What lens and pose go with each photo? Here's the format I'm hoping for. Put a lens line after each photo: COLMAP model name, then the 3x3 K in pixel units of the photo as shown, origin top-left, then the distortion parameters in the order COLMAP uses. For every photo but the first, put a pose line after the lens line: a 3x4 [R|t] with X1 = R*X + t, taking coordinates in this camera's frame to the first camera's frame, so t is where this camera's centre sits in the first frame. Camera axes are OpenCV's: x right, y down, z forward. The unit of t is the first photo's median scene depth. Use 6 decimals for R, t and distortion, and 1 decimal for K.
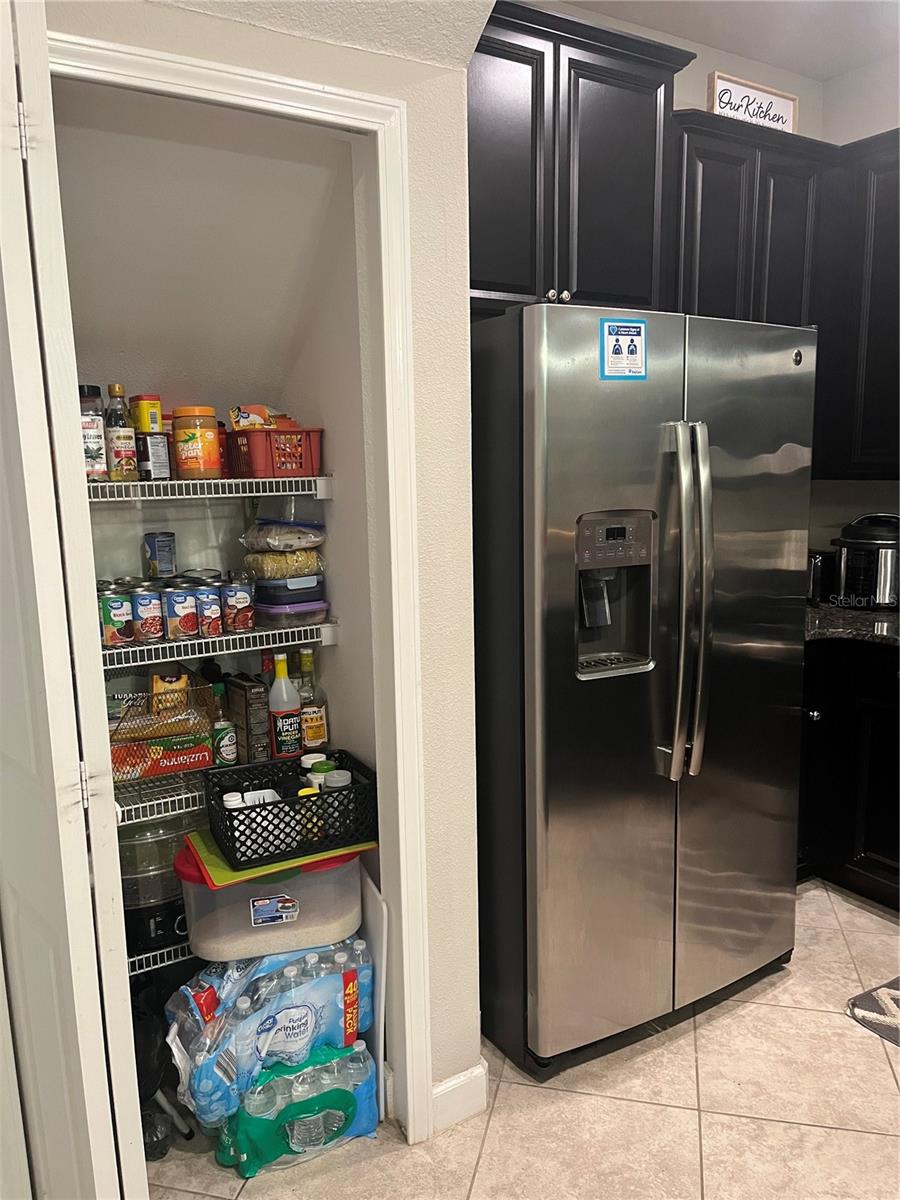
lens RADIAL K [[901.7, 0, 450.0], [0, 901.7, 600.0], [0, 0, 1]] dist [0.080807, -0.128535]
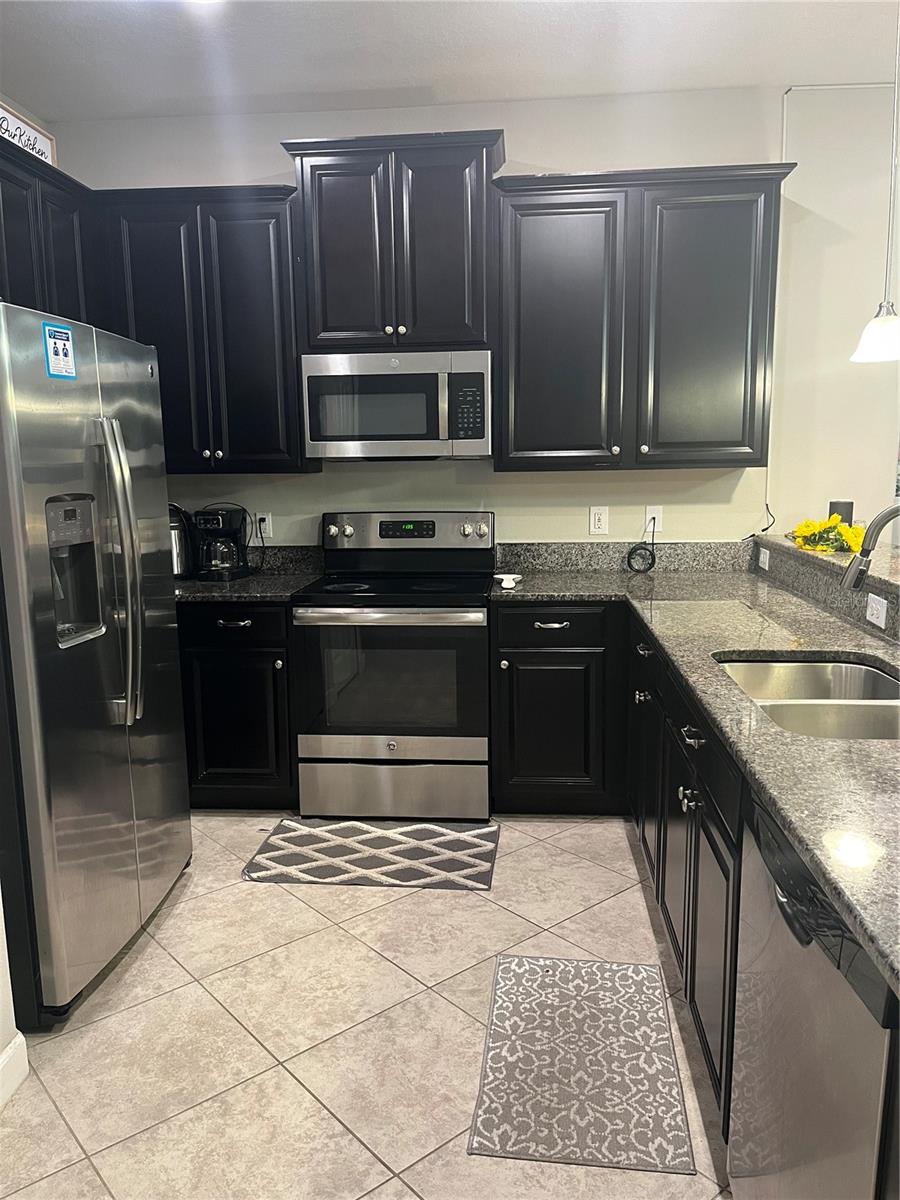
lens RADIAL K [[901.7, 0, 450.0], [0, 901.7, 600.0], [0, 0, 1]] dist [0.080807, -0.128535]
pose [[0.589963, -0.120700, 0.798358, -0.426161], [0.131284, 0.989946, 0.052650, 0.031527], [-0.796686, 0.073751, 0.599877, -0.043456]]
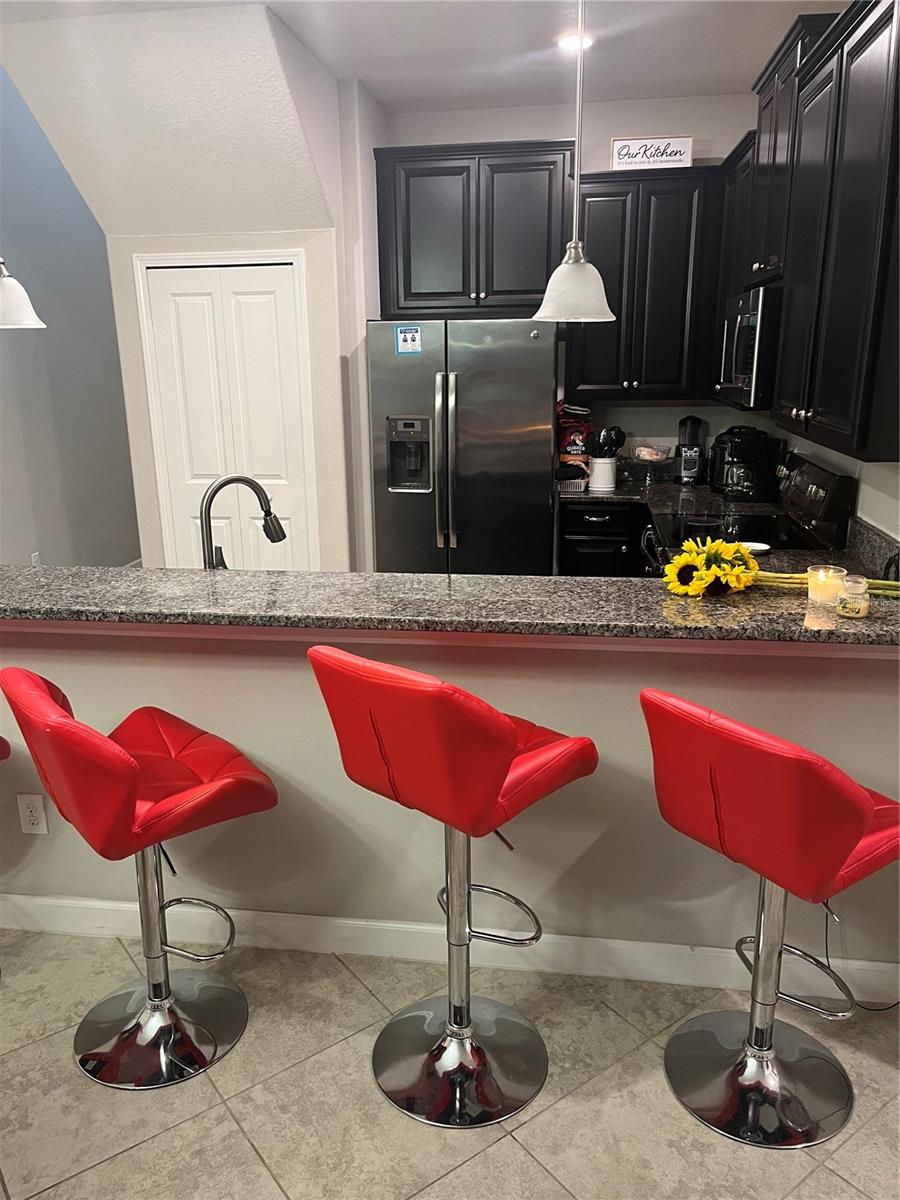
lens RADIAL K [[901.7, 0, 450.0], [0, 901.7, 600.0], [0, 0, 1]] dist [0.080807, -0.128535]
pose [[0.766625, 0.168272, -0.619653, 1.575671], [-0.093894, 0.984055, 0.151063, 0.002556], [0.635193, -0.057627, 0.770201, -0.601341]]
